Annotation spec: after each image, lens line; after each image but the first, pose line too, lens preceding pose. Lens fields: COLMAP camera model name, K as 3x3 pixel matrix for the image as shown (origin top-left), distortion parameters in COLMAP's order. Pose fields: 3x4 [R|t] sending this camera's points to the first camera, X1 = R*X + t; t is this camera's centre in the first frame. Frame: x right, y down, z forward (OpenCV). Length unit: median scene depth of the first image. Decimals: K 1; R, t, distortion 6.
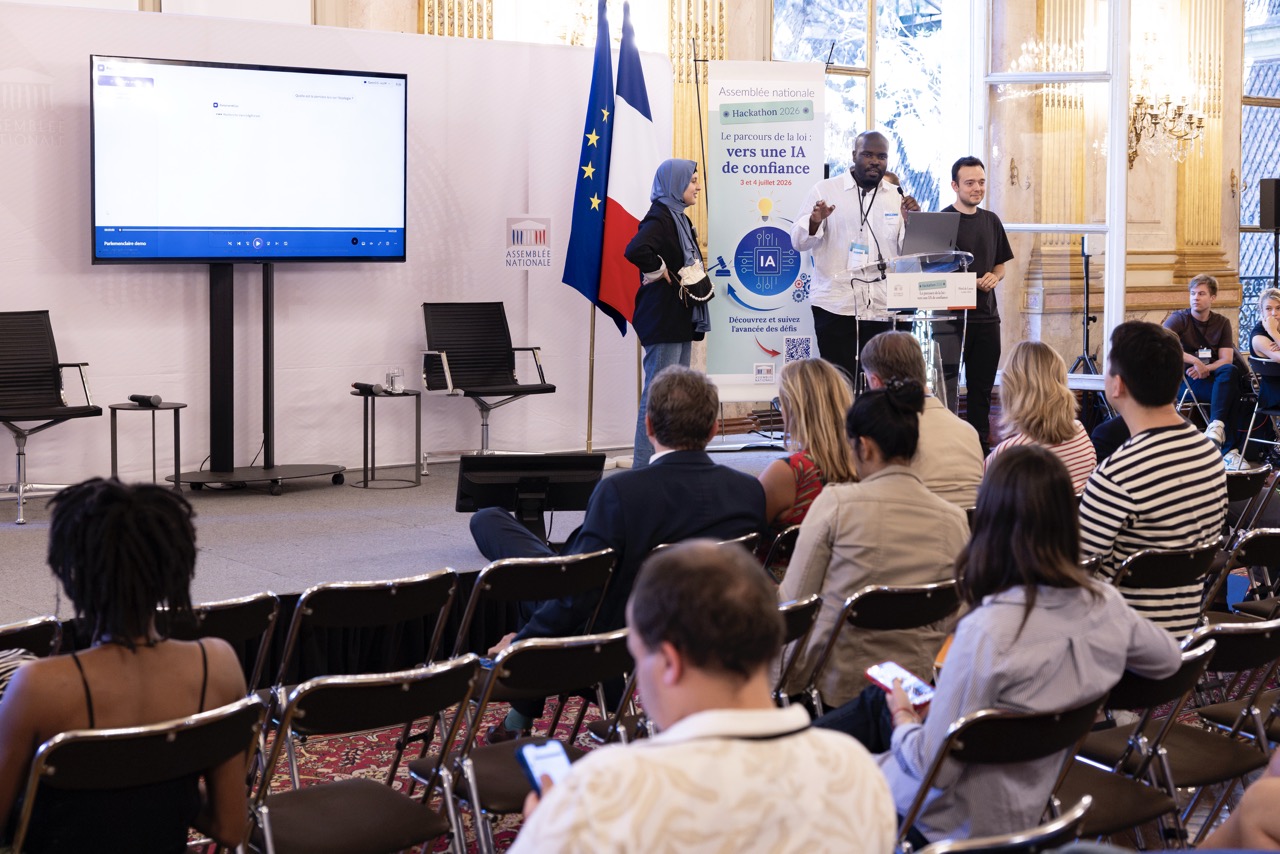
lens RADIAL K [[1956.4, 0, 645.3], [0, 1956.4, 356.8], [0, 0, 1]] dist [0.010419, 0.000000]
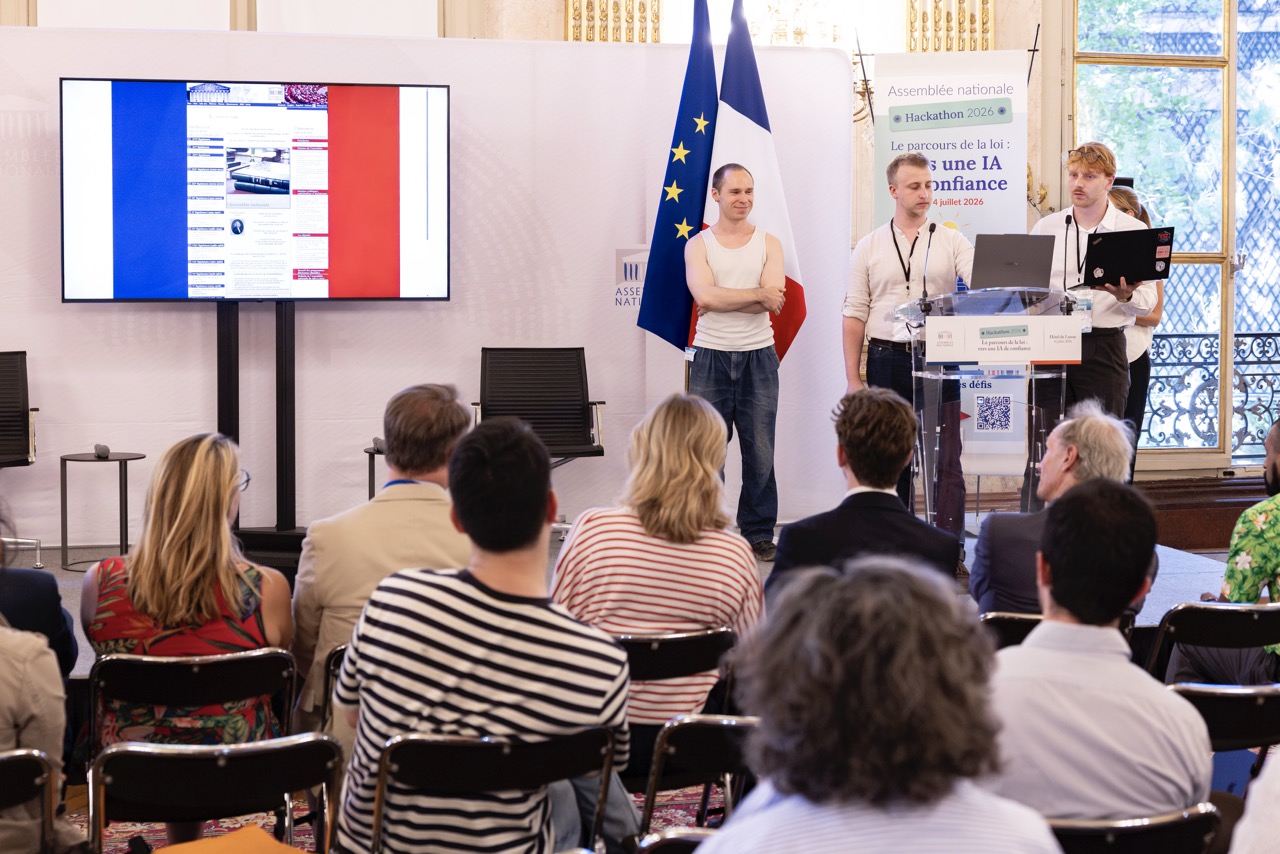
lens RADIAL K [[2009.1, 0, 599.3], [0, 2009.1, 348.4], [0, 0, 1]] dist [0.019066, 0.000000]
pose [[0.907751, 0.011590, -0.419349, 0.293639], [-0.021553, 0.999587, -0.019029, -0.010845], [0.418955, 0.026312, 0.907626, 0.203717]]
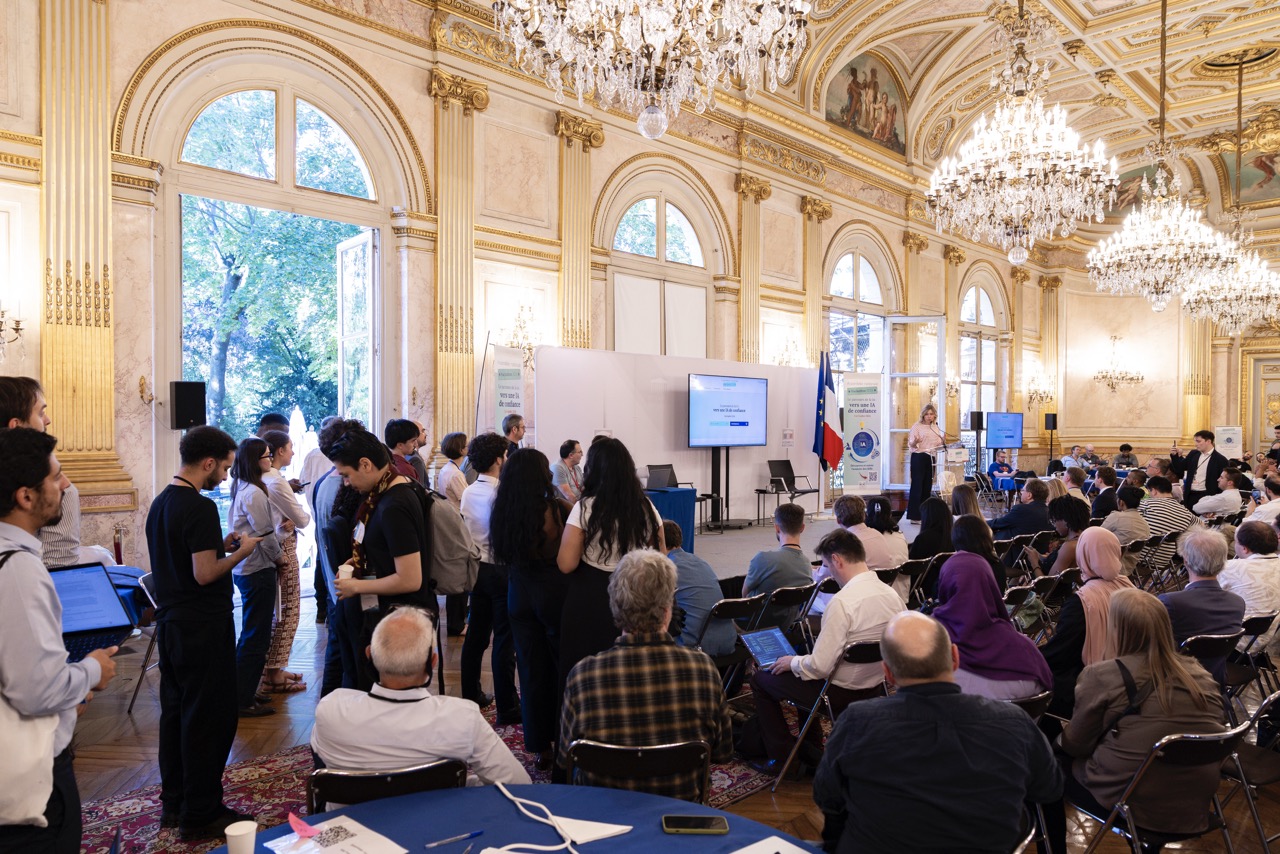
lens RADIAL K [[907.1, 0, 636.1], [0, 907.1, 425.2], [0, 0, 1]] dist [0.008489, -0.008958]
pose [[0.992670, -0.002534, 0.120832, -0.433524], [0.010636, 0.997733, -0.066457, 0.005833], [-0.120390, 0.067255, 0.990446, -0.242954]]
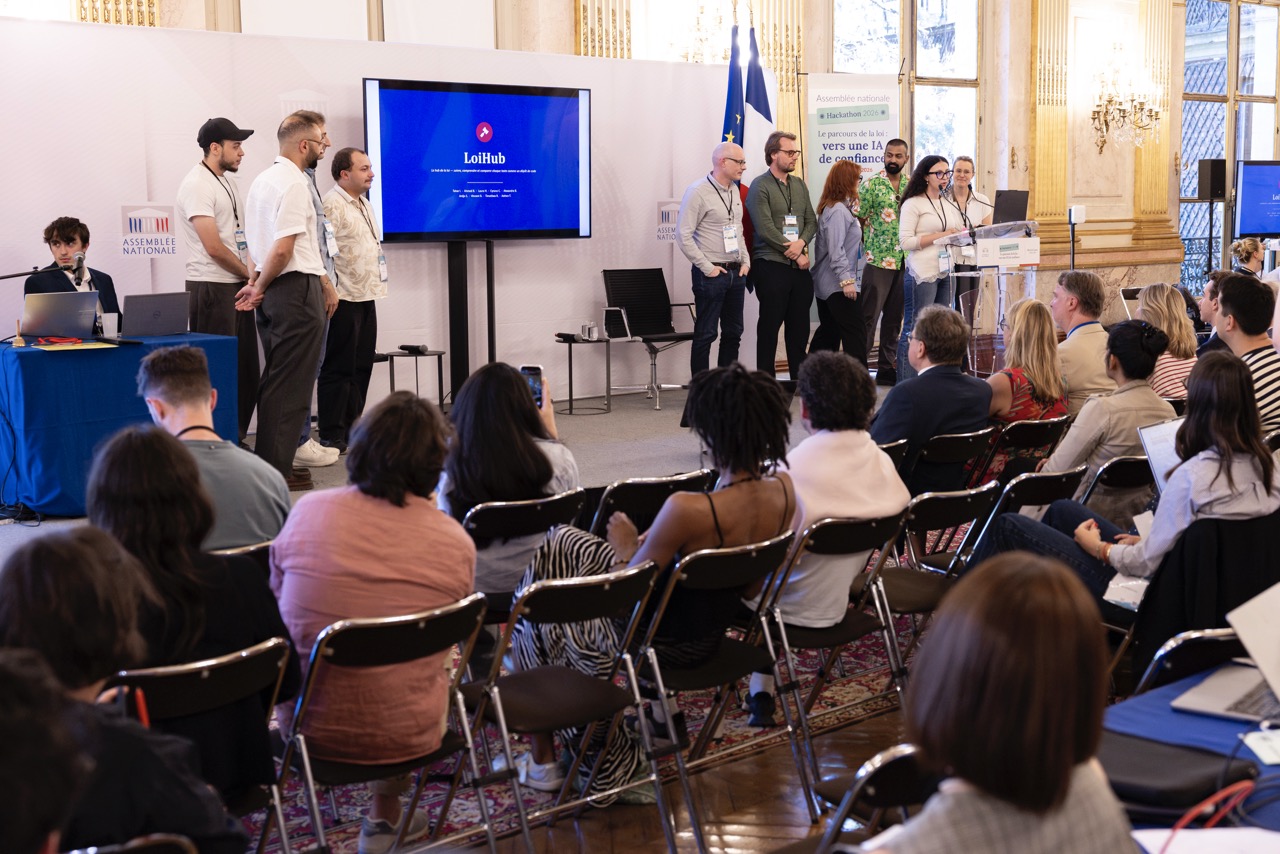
lens RADIAL K [[1648.8, 0, 658.0], [0, 1648.8, 422.6], [0, 0, 1]] dist [0.024963, 0.000000]
pose [[0.999024, -0.022560, 0.037973, -0.115266], [0.020117, 0.997778, 0.063519, 0.004094], [-0.039322, -0.062693, 0.997258, -0.077850]]
